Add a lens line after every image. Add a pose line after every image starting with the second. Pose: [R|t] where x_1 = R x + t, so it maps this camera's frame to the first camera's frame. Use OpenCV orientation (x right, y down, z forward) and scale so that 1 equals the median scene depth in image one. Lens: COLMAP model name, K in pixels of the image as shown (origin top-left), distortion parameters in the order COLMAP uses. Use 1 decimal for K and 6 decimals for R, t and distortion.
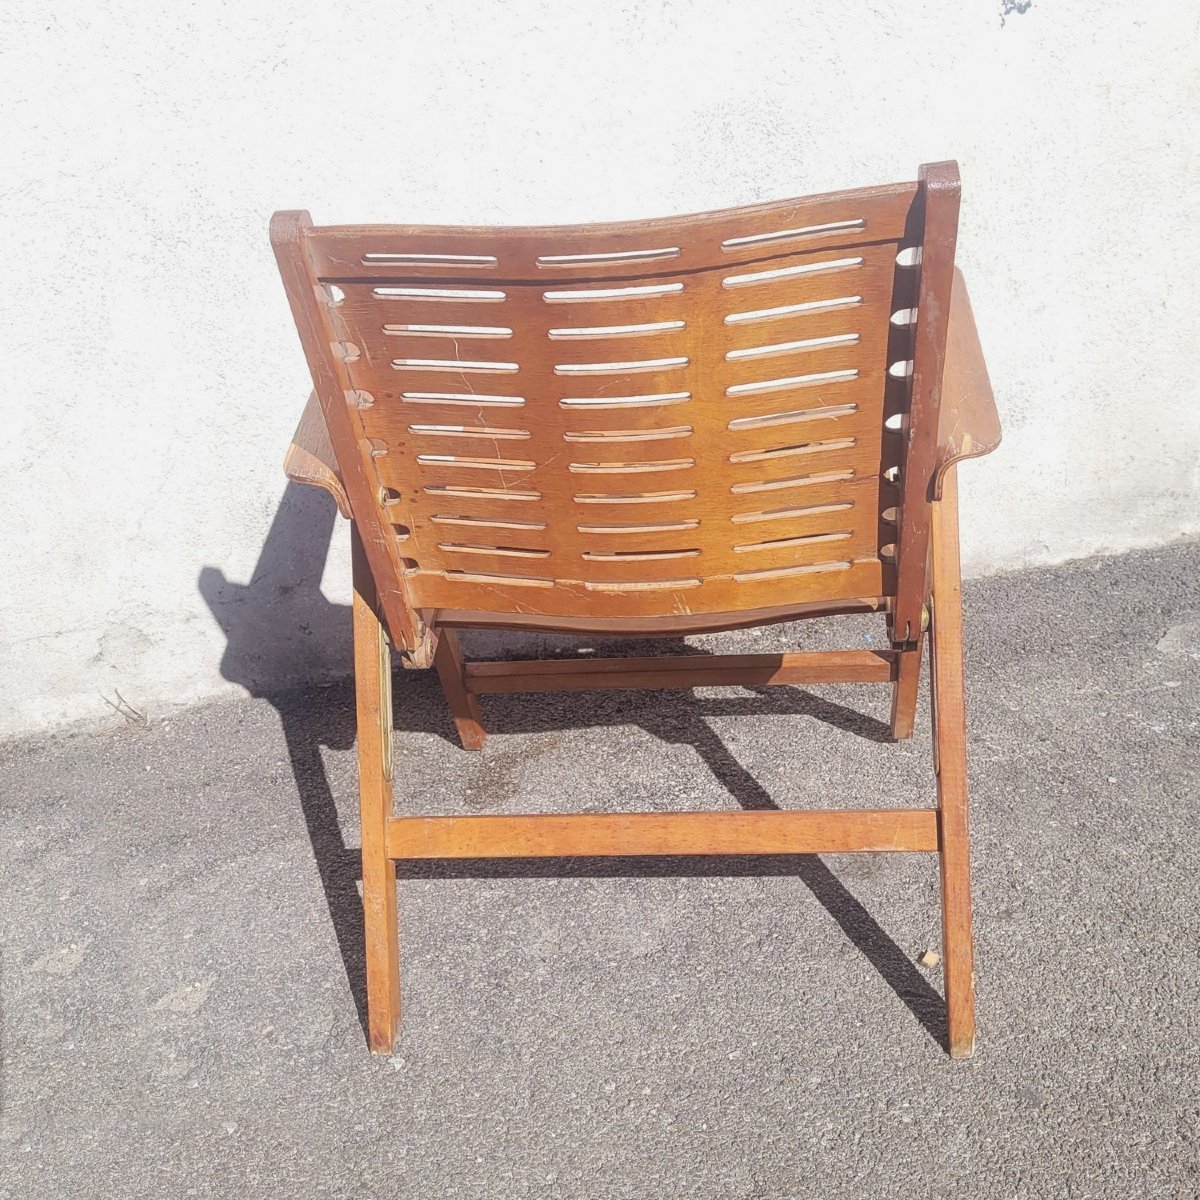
lens RADIAL K [[1176.0, 0, 600.6], [0, 1176.0, 657.5], [0, 0, 1]] dist [0.010213, 0.008718]
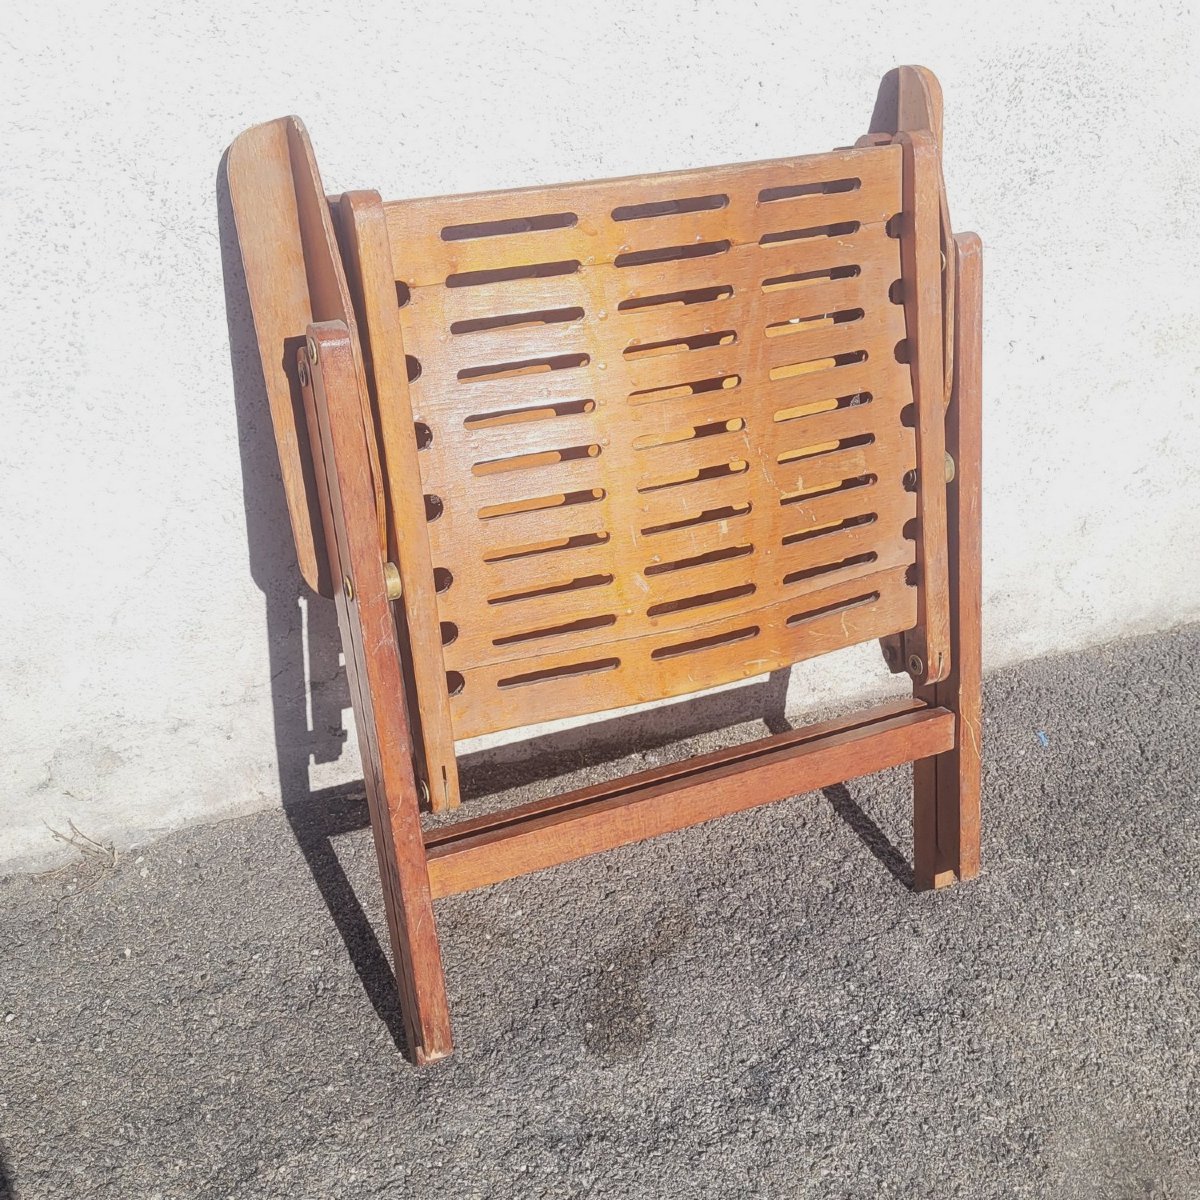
lens RADIAL K [[1226.2, 0, 594.5], [0, 1226.2, 599.1], [0, 0, 1]] dist [0.046478, -0.057431]
pose [[0.990288, 0.051626, 0.129094, -0.205641], [-0.077249, 0.976304, 0.202147, -0.282703], [-0.115599, -0.210156, 0.970810, 0.276324]]
